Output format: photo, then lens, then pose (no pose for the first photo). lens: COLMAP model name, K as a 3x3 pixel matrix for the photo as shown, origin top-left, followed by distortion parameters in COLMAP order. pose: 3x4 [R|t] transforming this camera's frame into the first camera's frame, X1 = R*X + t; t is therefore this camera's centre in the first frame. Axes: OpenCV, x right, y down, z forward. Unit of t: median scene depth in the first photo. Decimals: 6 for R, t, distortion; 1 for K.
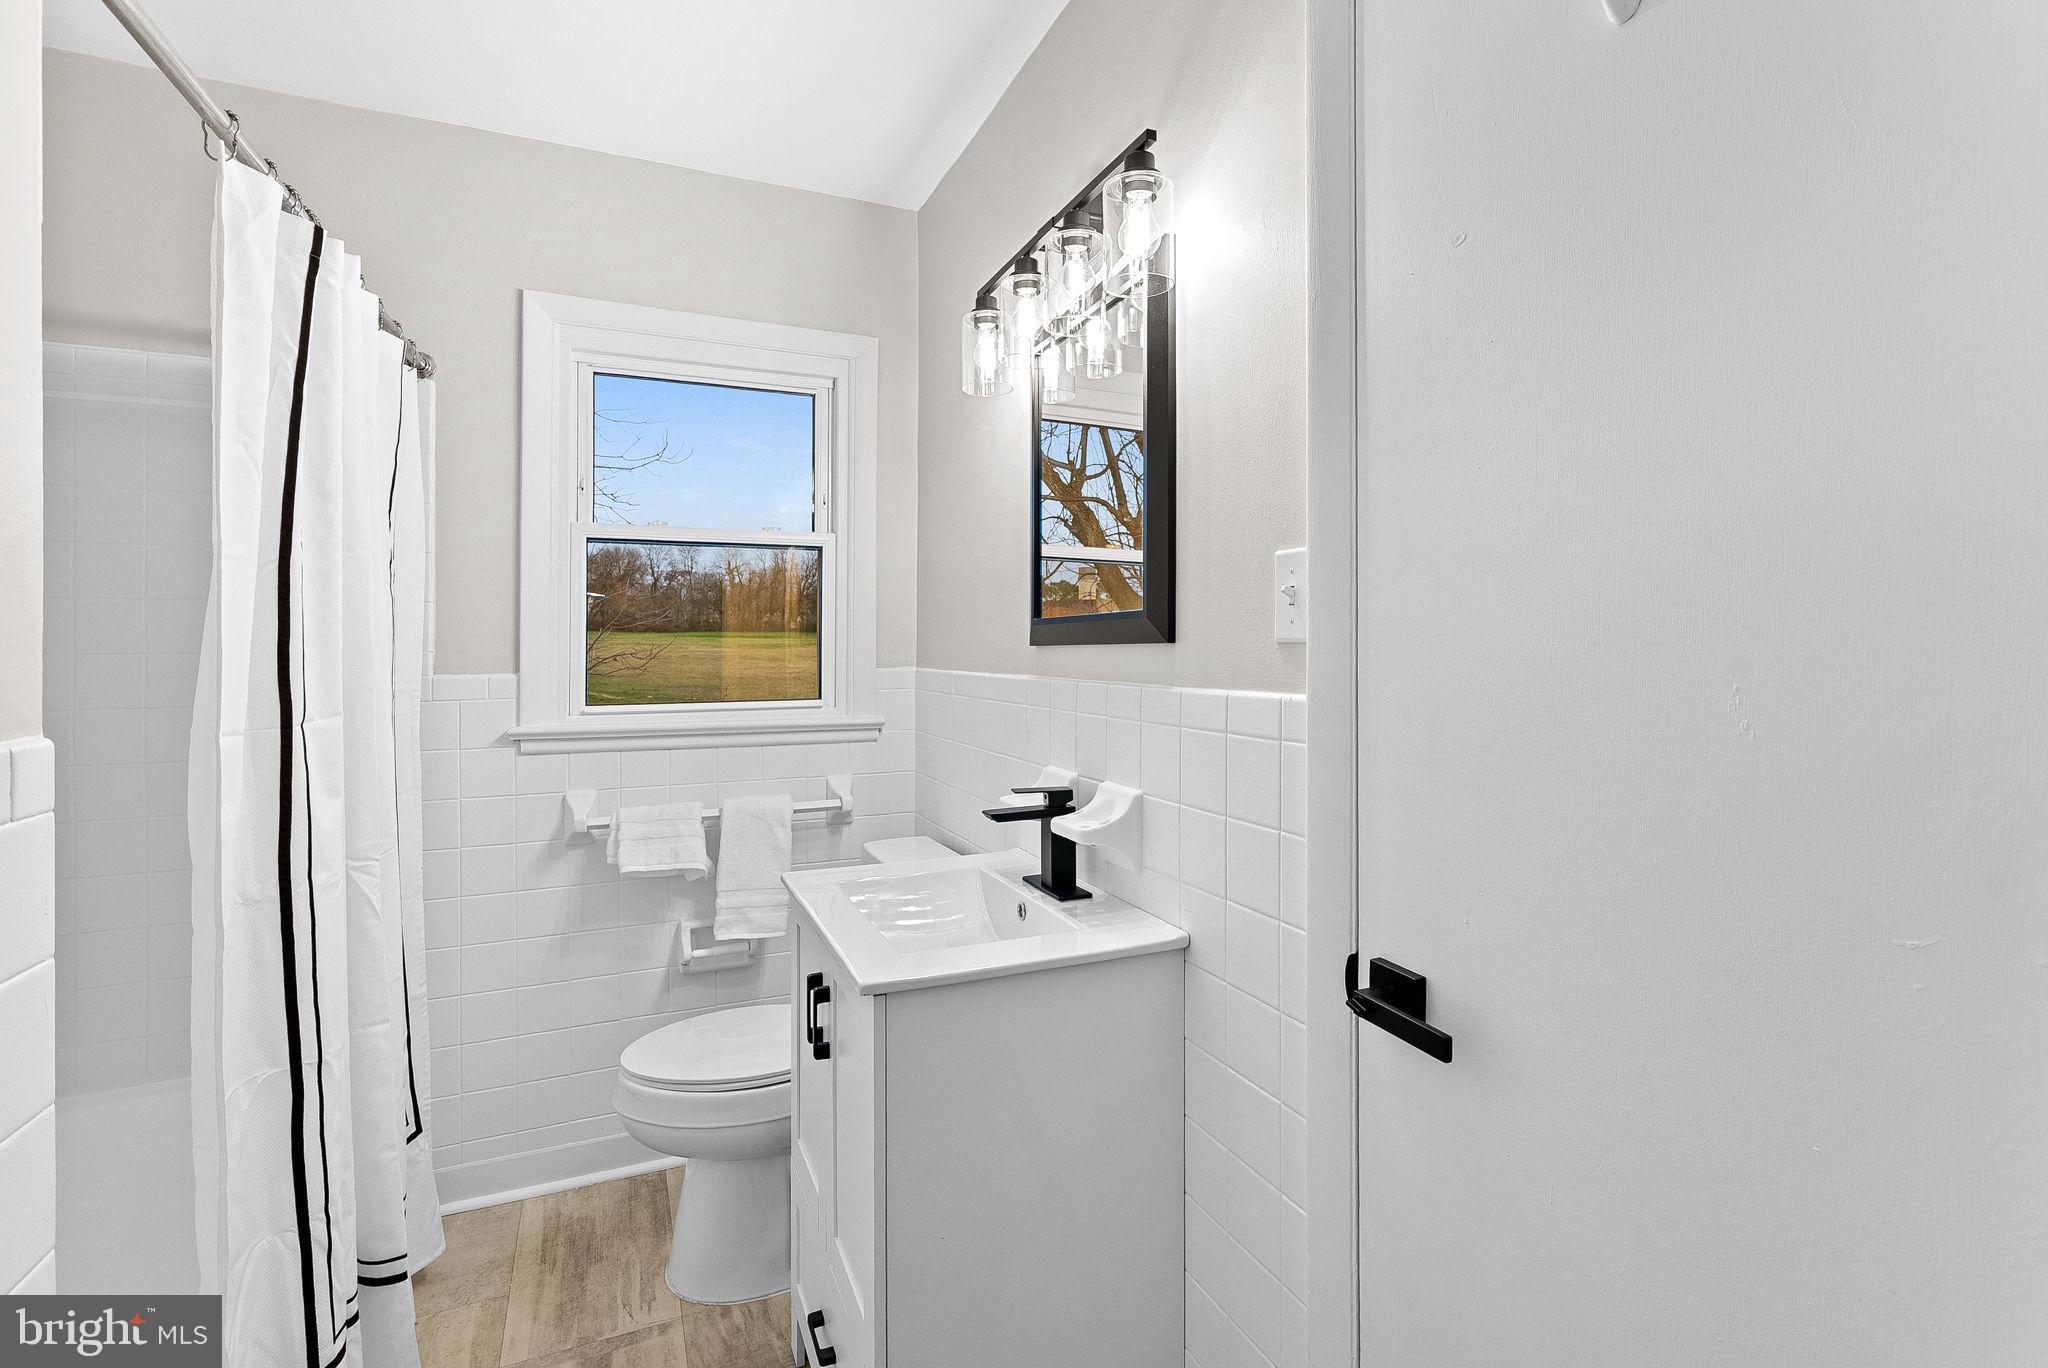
lens RADIAL K [[961.3, 0, 1036.2], [0, 961.3, 680.2], [0, 0, 1]] dist [-0.013583, 0.006150]
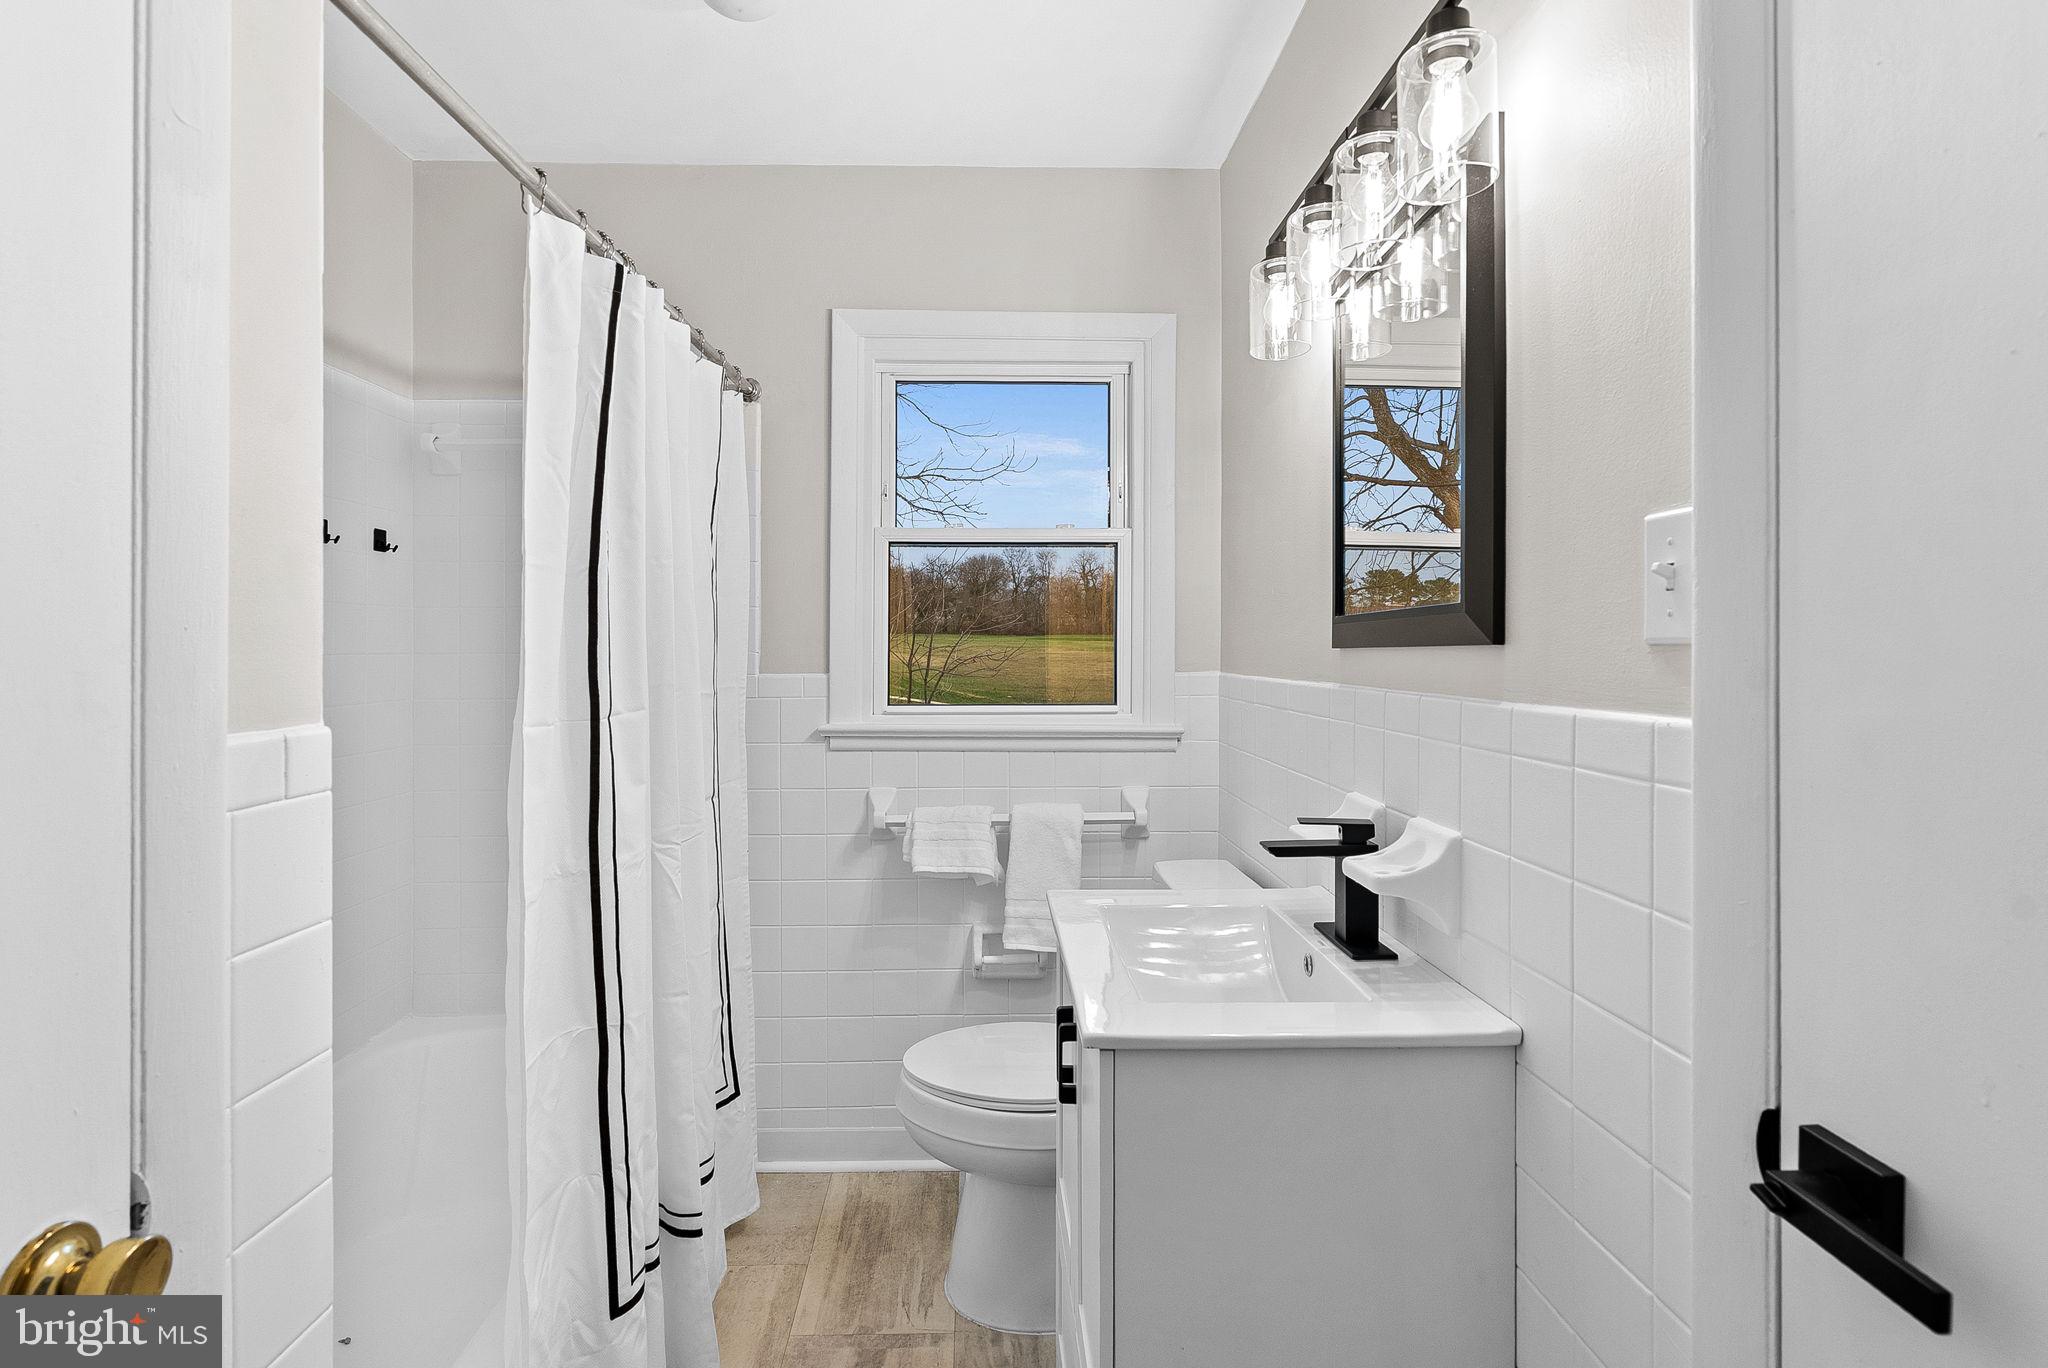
lens RADIAL K [[961.3, 0, 1015.9], [0, 961.3, 668.6], [0, 0, 1]] dist [-0.013583, 0.006150]
pose [[0.920105, 0.010560, -0.391529, 0.076220], [-0.016741, 0.999783, -0.012377, -0.003220], [0.391314, 0.017942, 0.920082, 0.129513]]
